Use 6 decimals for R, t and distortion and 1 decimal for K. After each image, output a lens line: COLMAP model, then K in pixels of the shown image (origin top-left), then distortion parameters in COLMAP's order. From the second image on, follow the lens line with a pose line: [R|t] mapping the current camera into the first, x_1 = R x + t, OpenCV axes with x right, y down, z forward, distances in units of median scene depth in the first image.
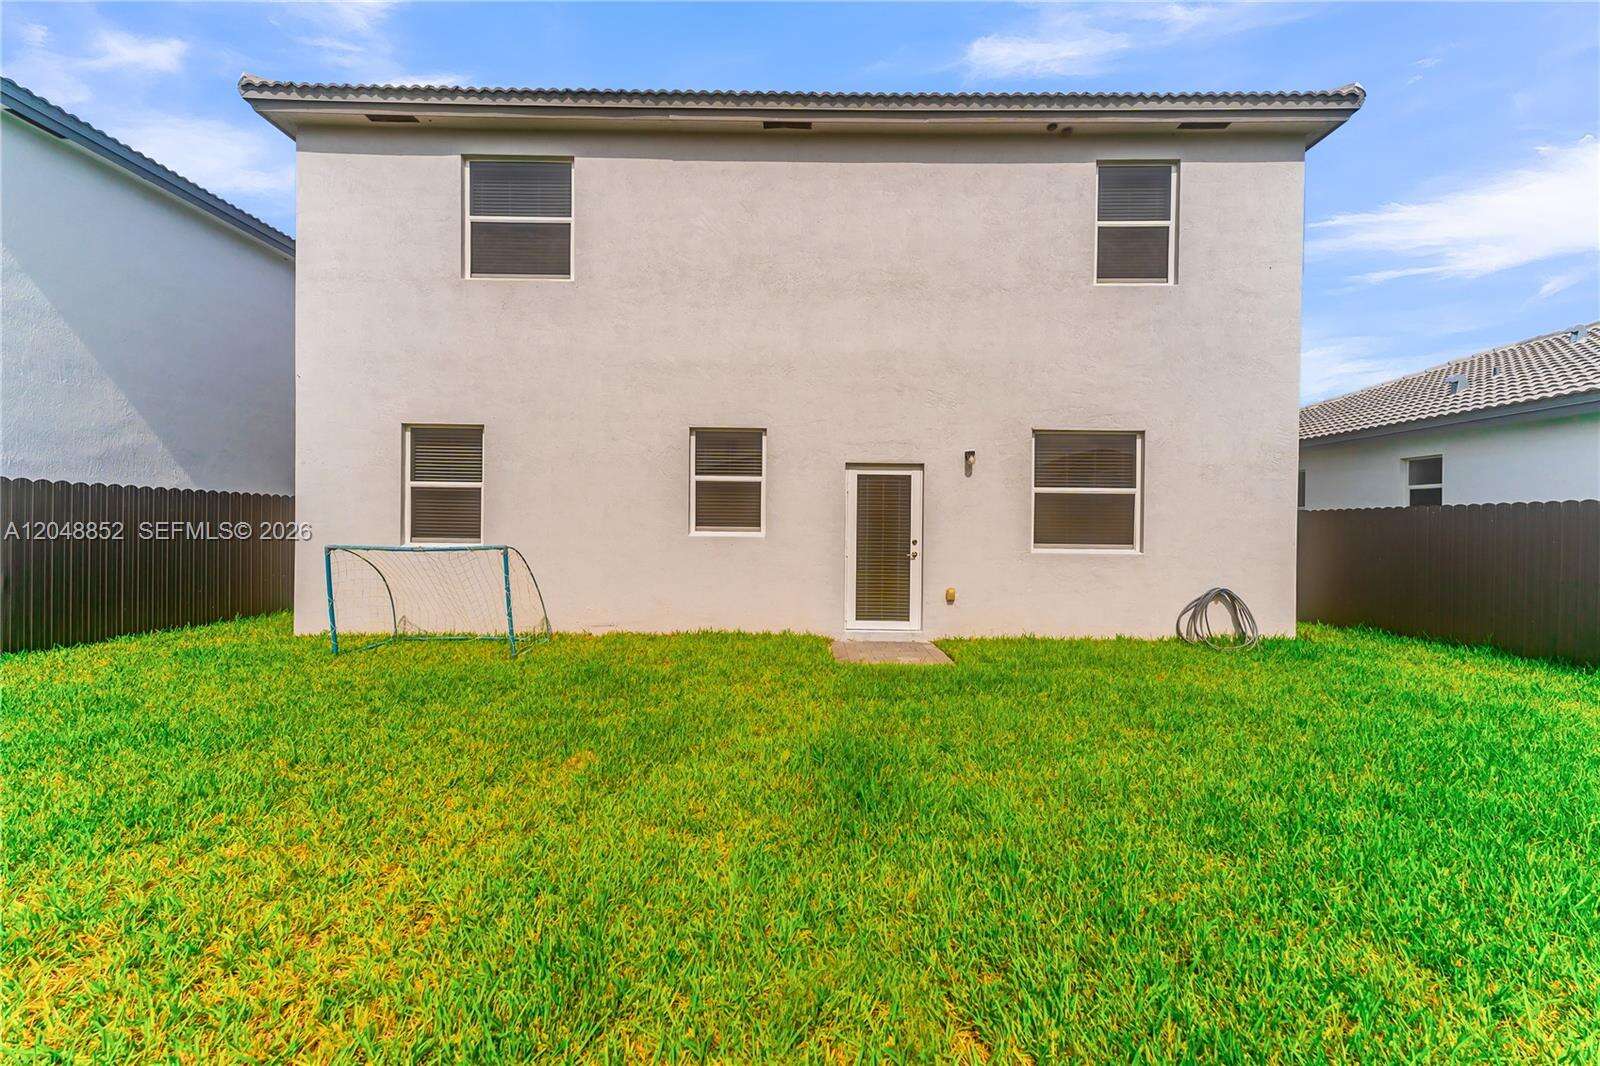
lens RADIAL K [[647.4, 0, 801.4], [0, 647.4, 522.3], [0, 0, 1]] dist [0.012910, -0.000100]
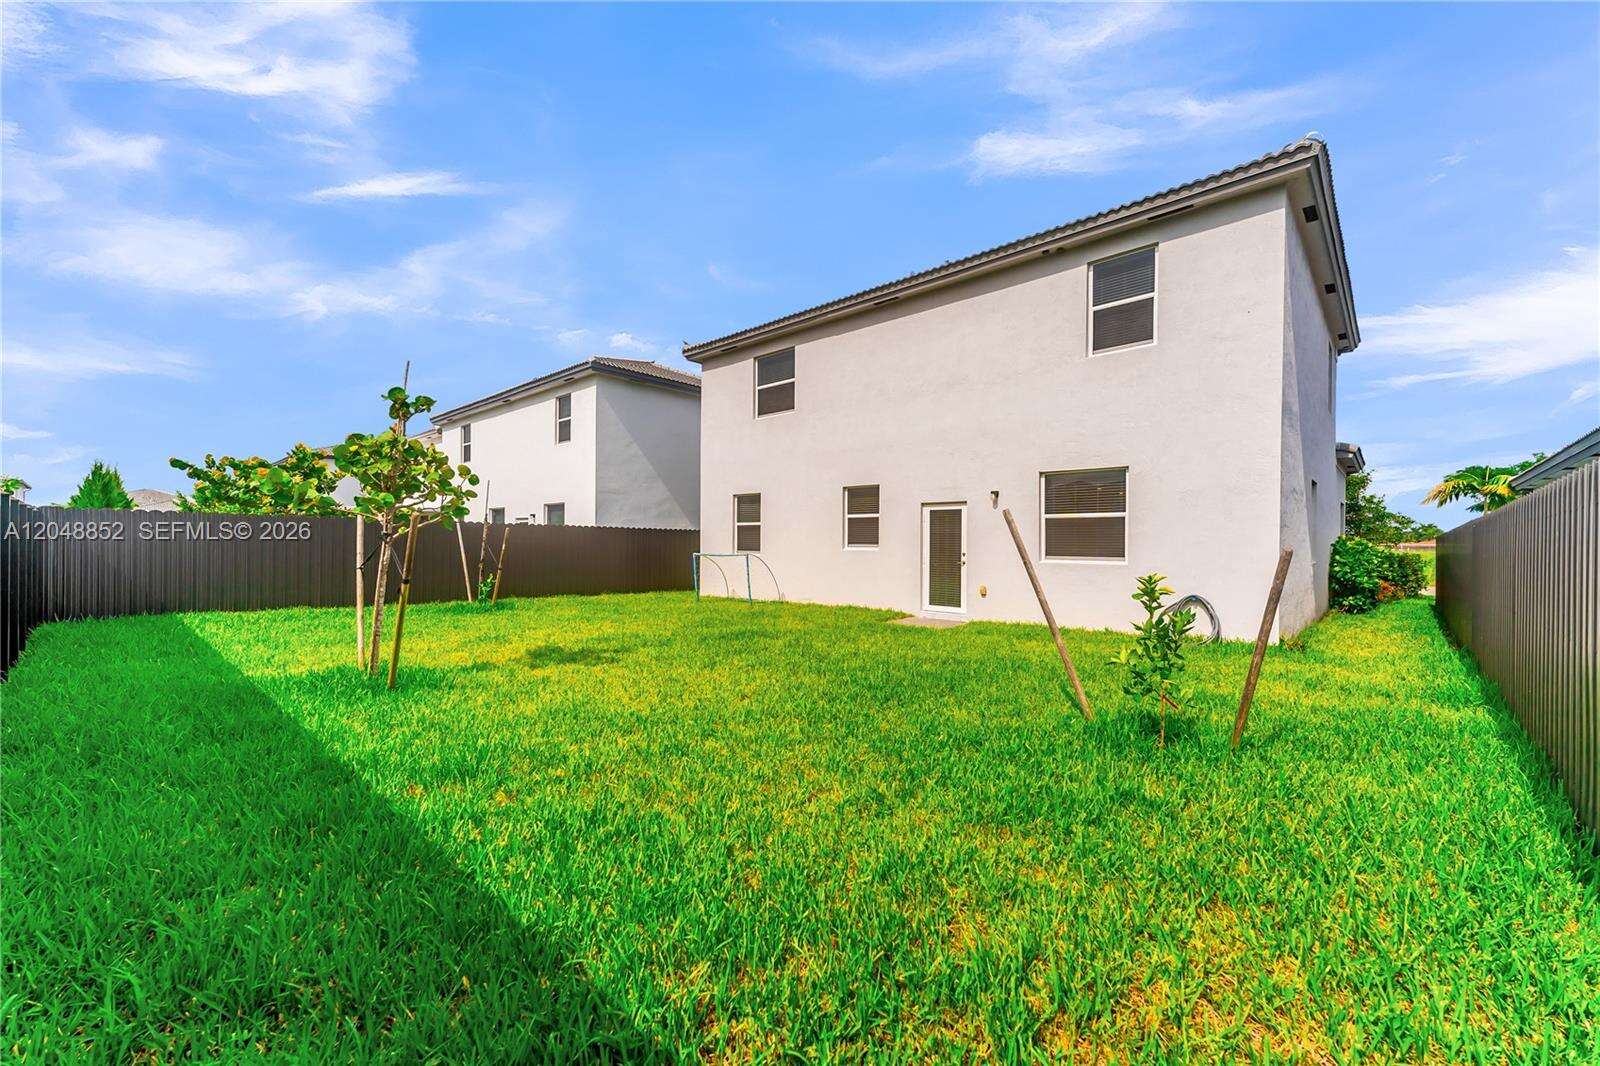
lens RADIAL K [[642.8, 0, 796.7], [0, 642.8, 542.6], [0, 0, 1]] dist [0.000637, 0.000092]
pose [[0.732331, -0.006702, -0.680916, 0.898586], [-0.001899, 0.999928, -0.011884, 0.022258], [0.680946, 0.009997, 0.732265, -0.336788]]
